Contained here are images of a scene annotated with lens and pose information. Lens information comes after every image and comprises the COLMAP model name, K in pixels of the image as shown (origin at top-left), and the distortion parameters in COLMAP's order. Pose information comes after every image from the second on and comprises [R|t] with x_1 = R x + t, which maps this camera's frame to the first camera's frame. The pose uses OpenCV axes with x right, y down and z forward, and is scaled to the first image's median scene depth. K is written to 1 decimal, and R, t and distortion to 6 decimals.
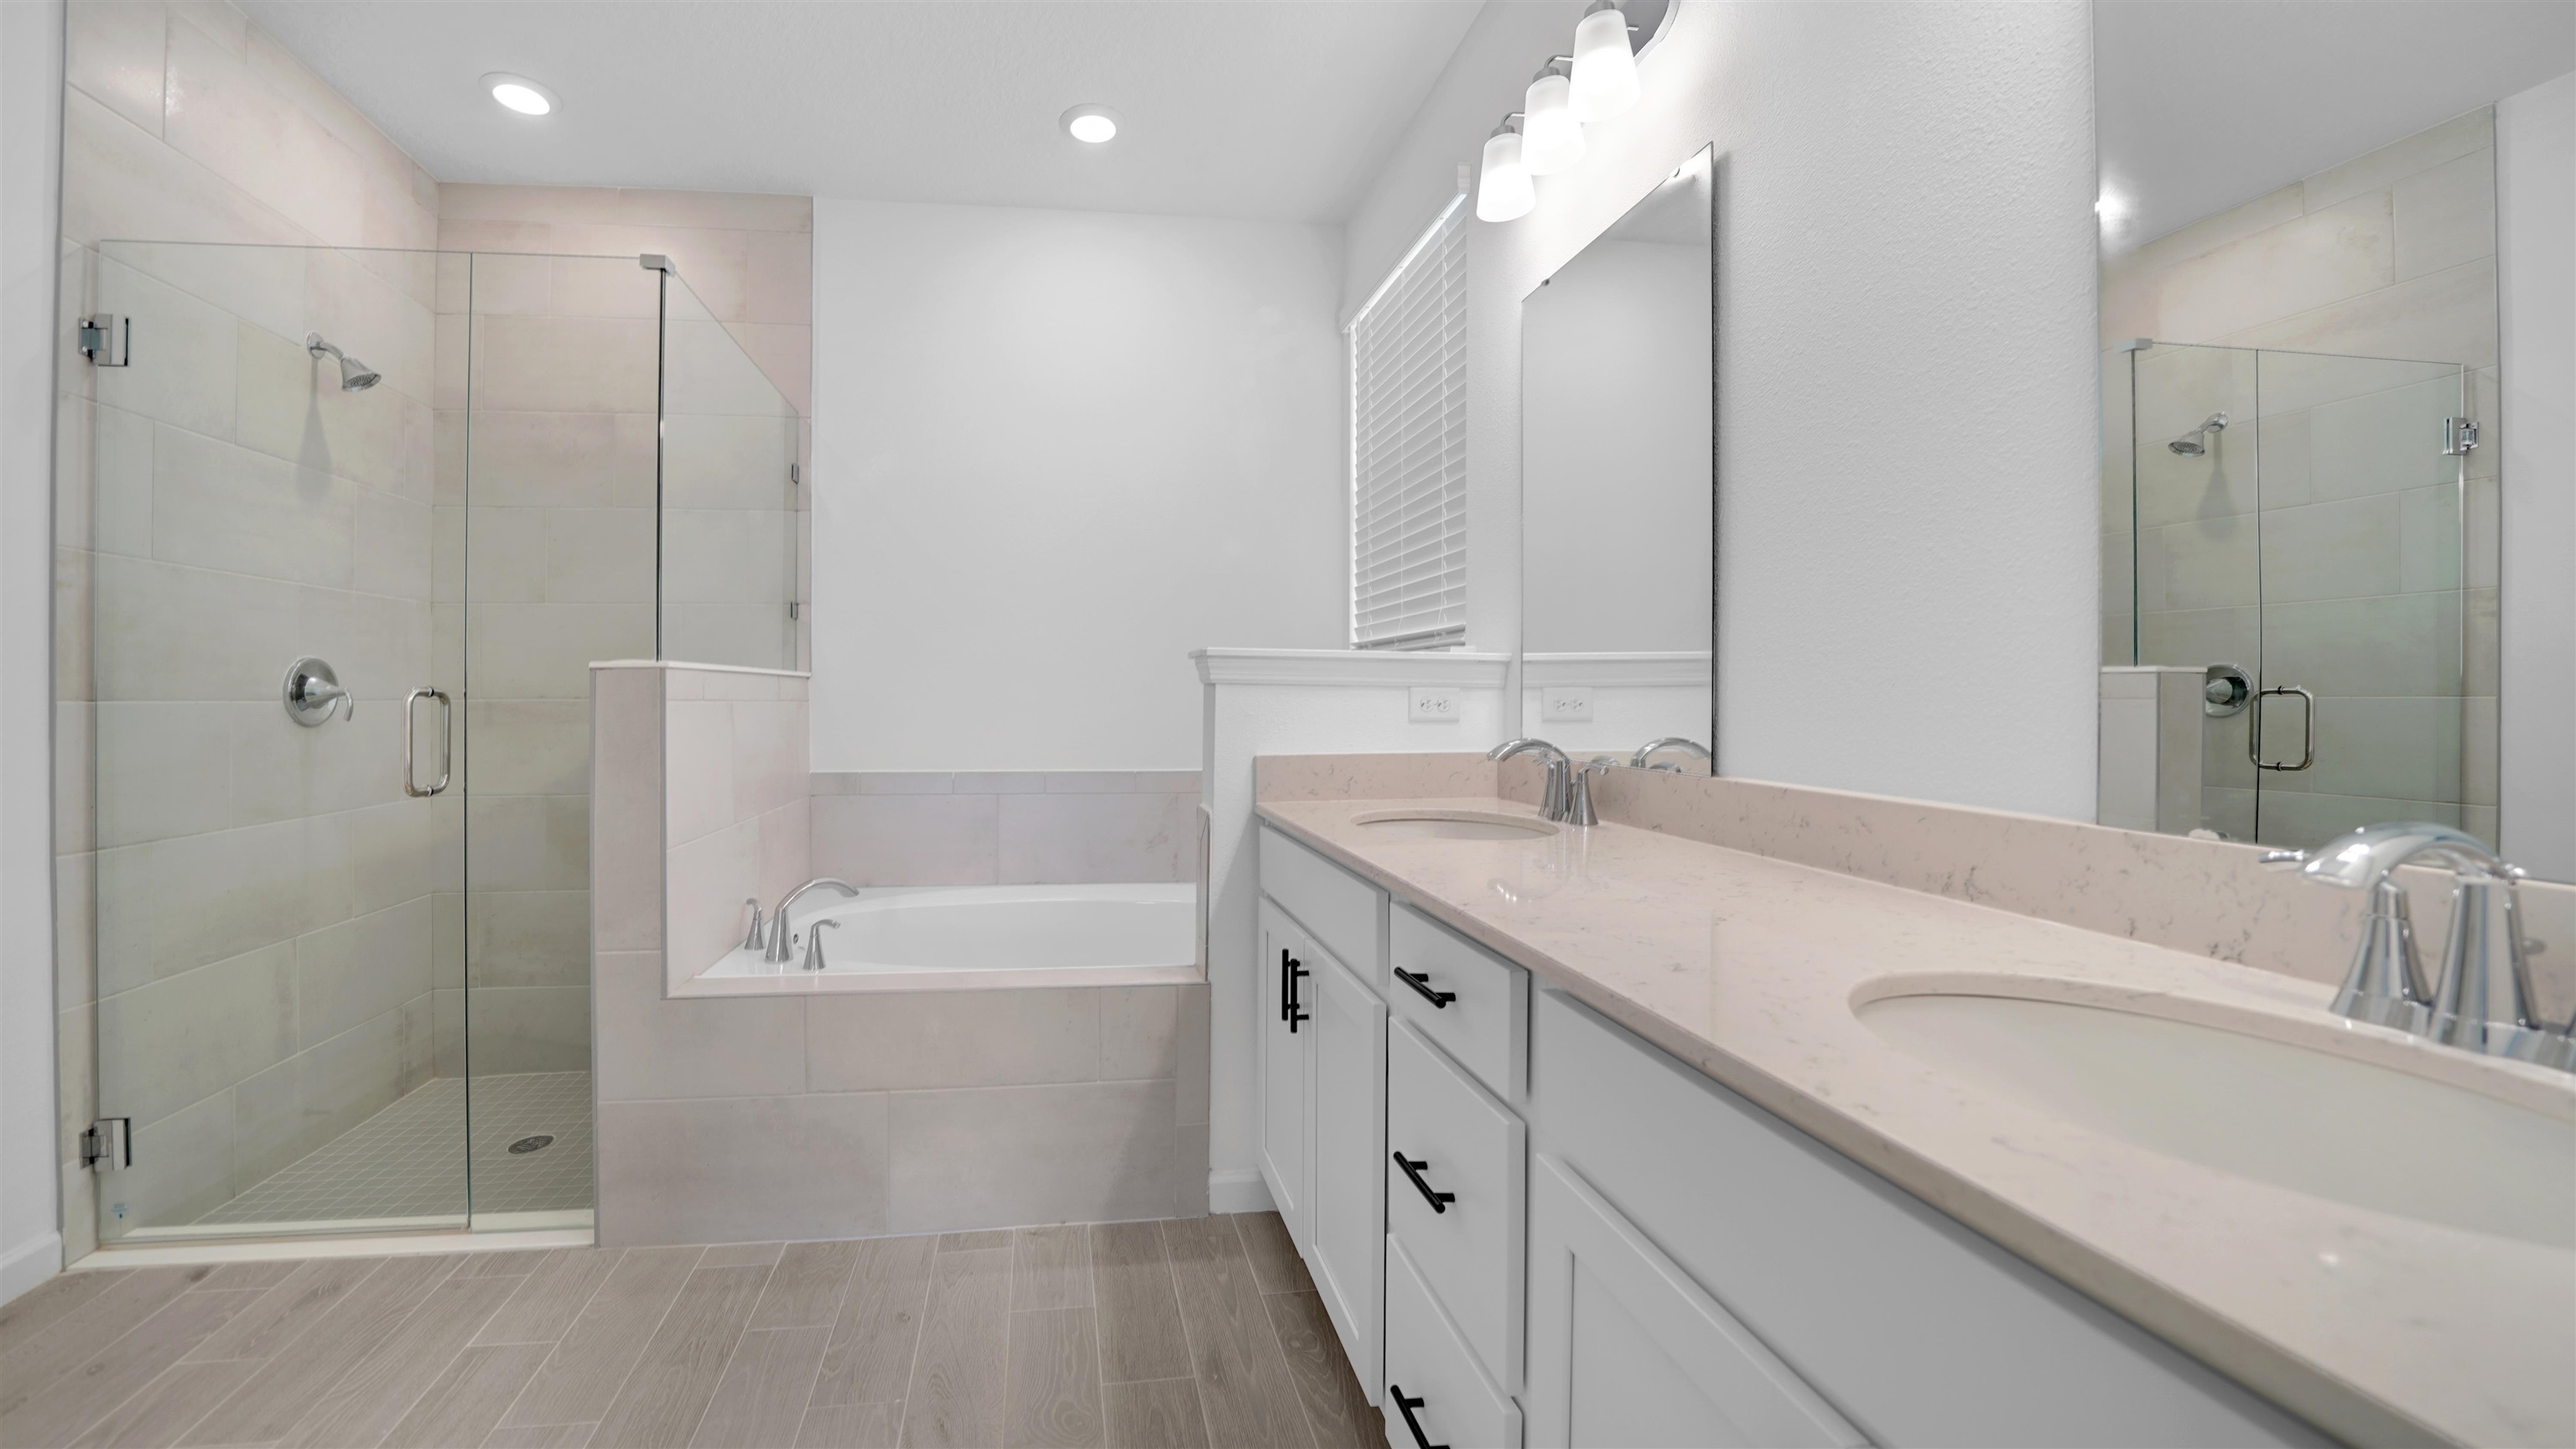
lens RADIAL K [[893.4, 0, 1240.0], [0, 893.4, 704.9], [0, 0, 1]] dist [-0.022897, -0.000005]
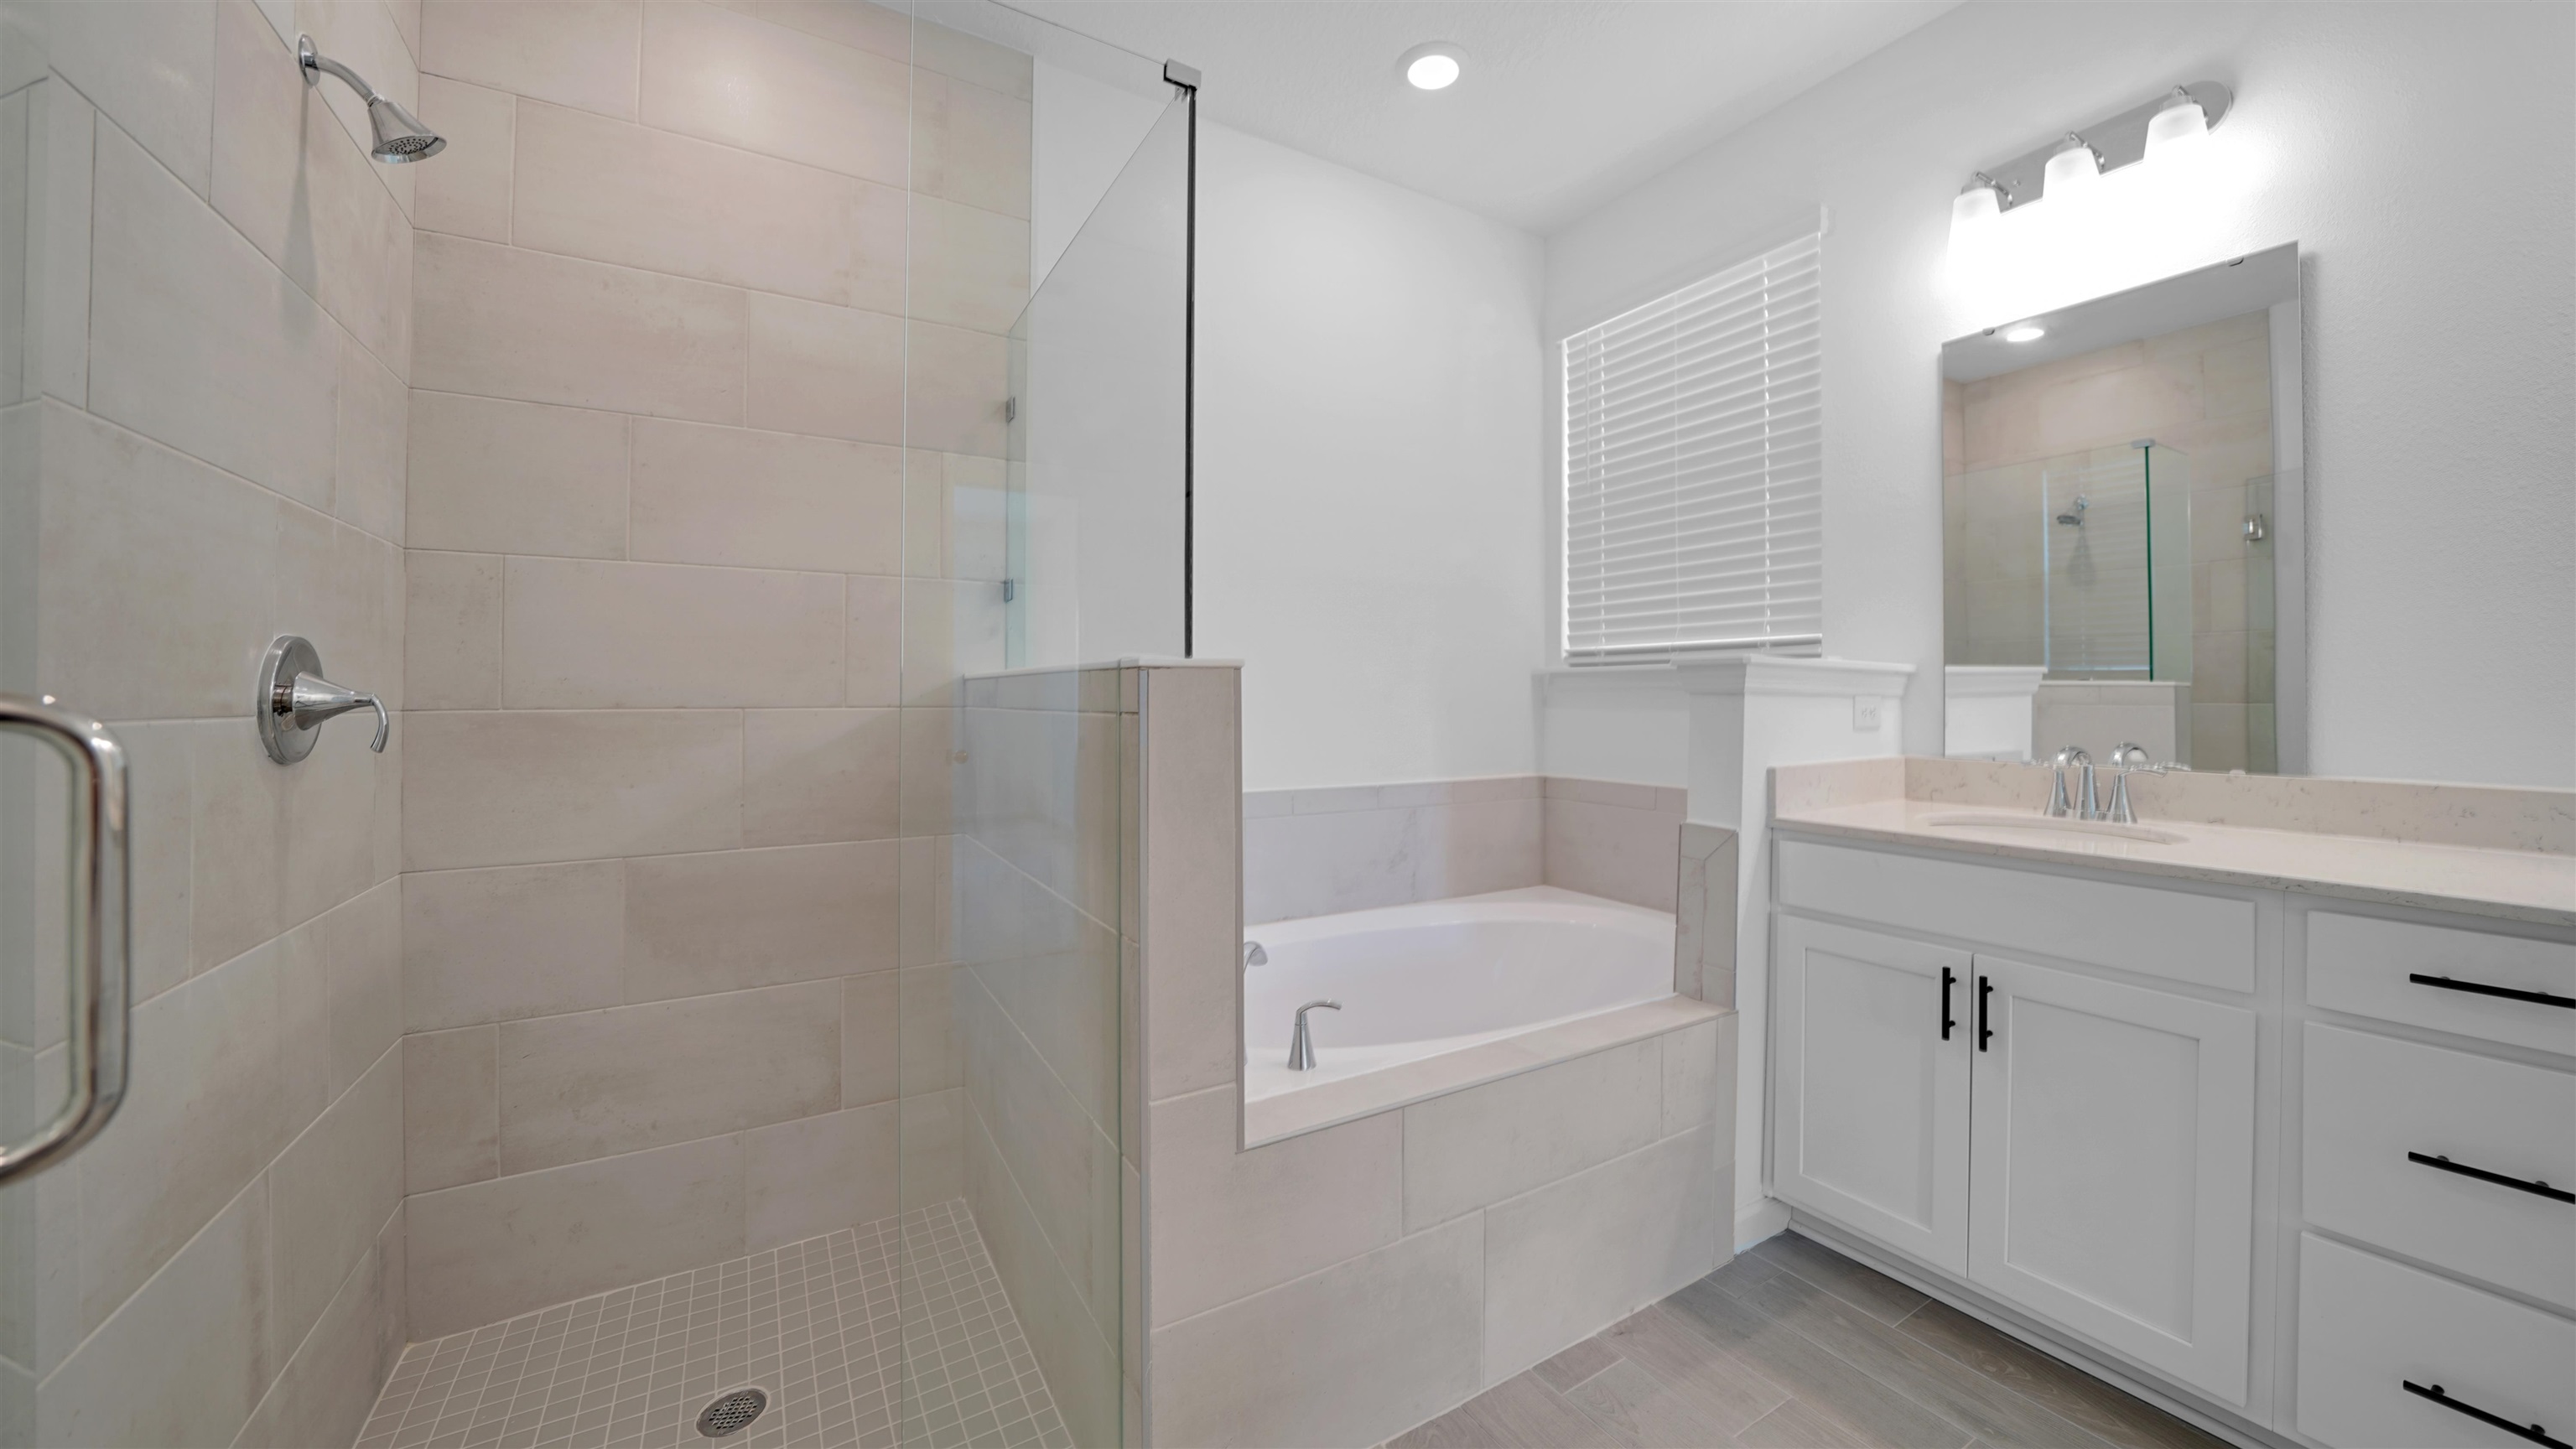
lens RADIAL K [[851.5, 0, 1247.2], [0, 851.5, 699.2], [0, 0, 1]] dist [-0.019326, 0.000123]
pose [[0.926709, -0.000337, 0.375779, -0.753690], [0.002653, 0.999981, -0.005646, -0.012291], [-0.375770, 0.006229, 0.926692, 0.324638]]
